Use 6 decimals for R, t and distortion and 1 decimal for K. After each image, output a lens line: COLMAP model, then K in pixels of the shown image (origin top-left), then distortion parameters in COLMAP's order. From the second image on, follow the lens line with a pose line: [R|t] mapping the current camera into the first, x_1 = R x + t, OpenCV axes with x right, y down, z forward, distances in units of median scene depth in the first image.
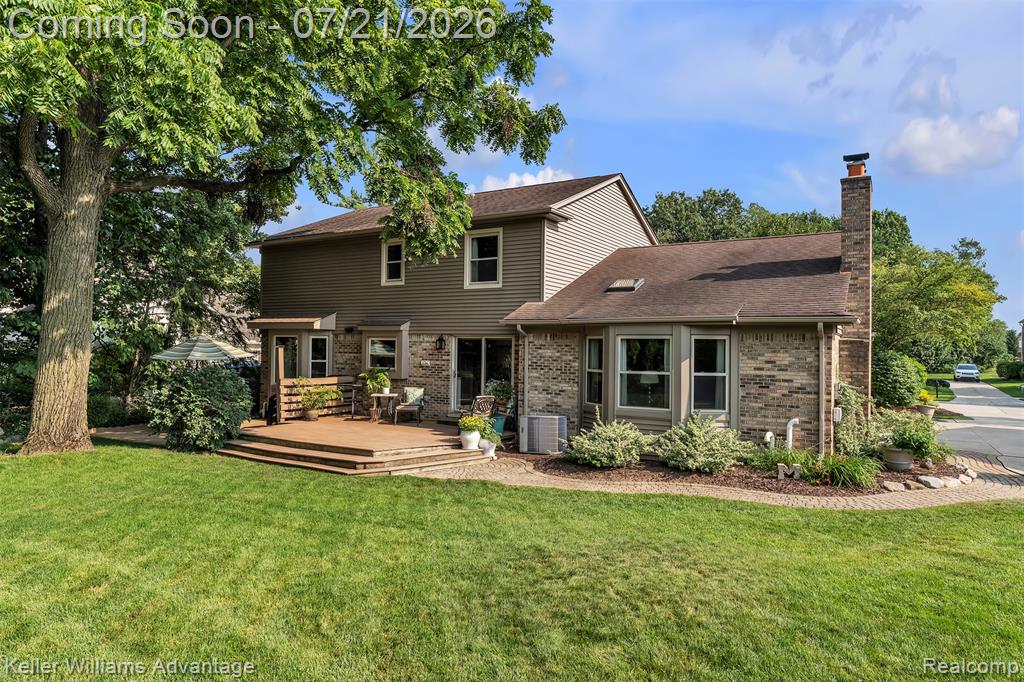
lens RADIAL K [[616.8, 0, 510.8], [0, 616.8, 342.2], [0, 0, 1]] dist [-0.001265, -0.000441]
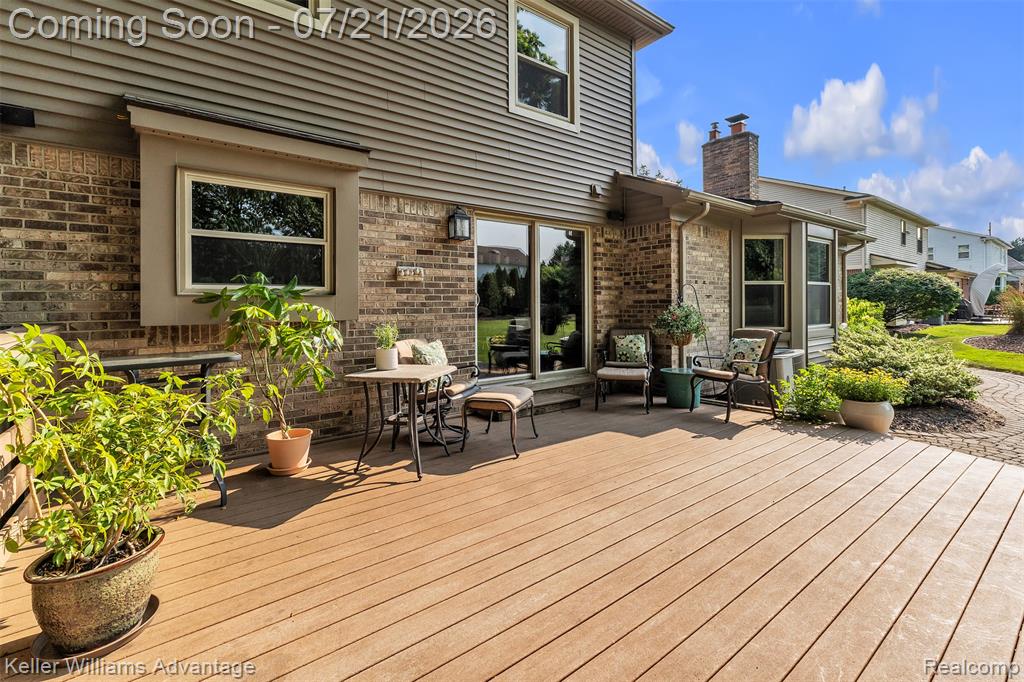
lens RADIAL K [[440.3, 0, 494.2], [0, 440.3, 299.8], [0, 0, 1]] dist [0.001420, 0.000350]
pose [[0.393557, -0.009802, 0.919248, -0.437064], [0.001480, 0.999949, 0.010029, 0.056528], [-0.919299, -0.002586, 0.393551, 1.019613]]
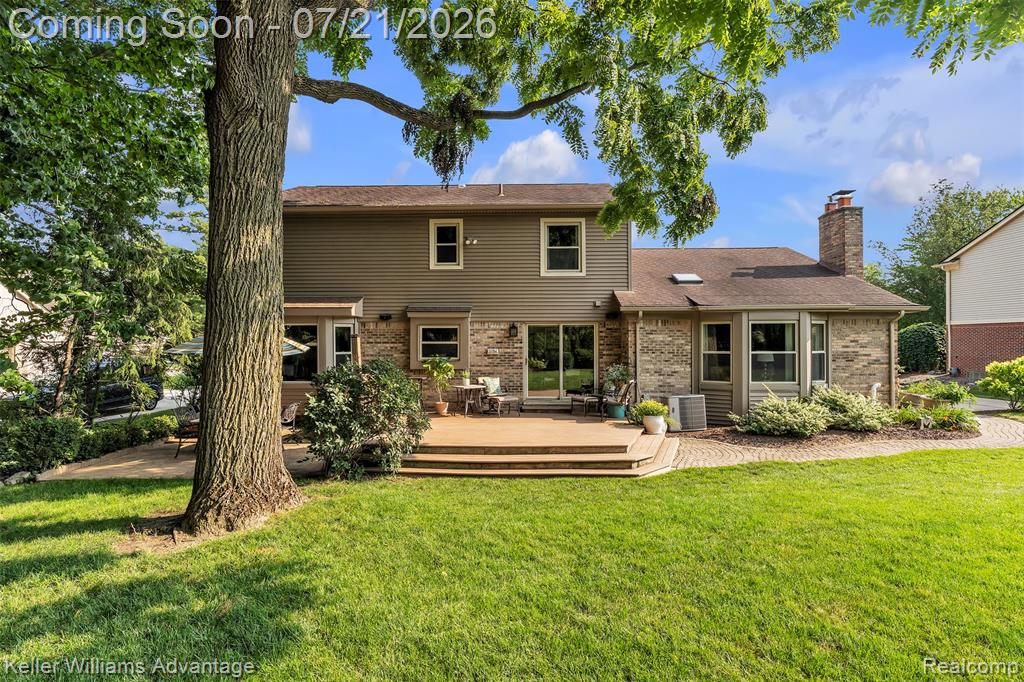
lens RADIAL K [[511.2, 0, 512.7], [0, 511.2, 336.4], [0, 0, 1]] dist [-0.004529, 0.000605]
pose [[0.872224, -0.014434, 0.488894, -0.603360], [0.010615, 0.999888, 0.010582, 0.002850], [-0.488991, -0.004041, 0.872279, 0.344973]]
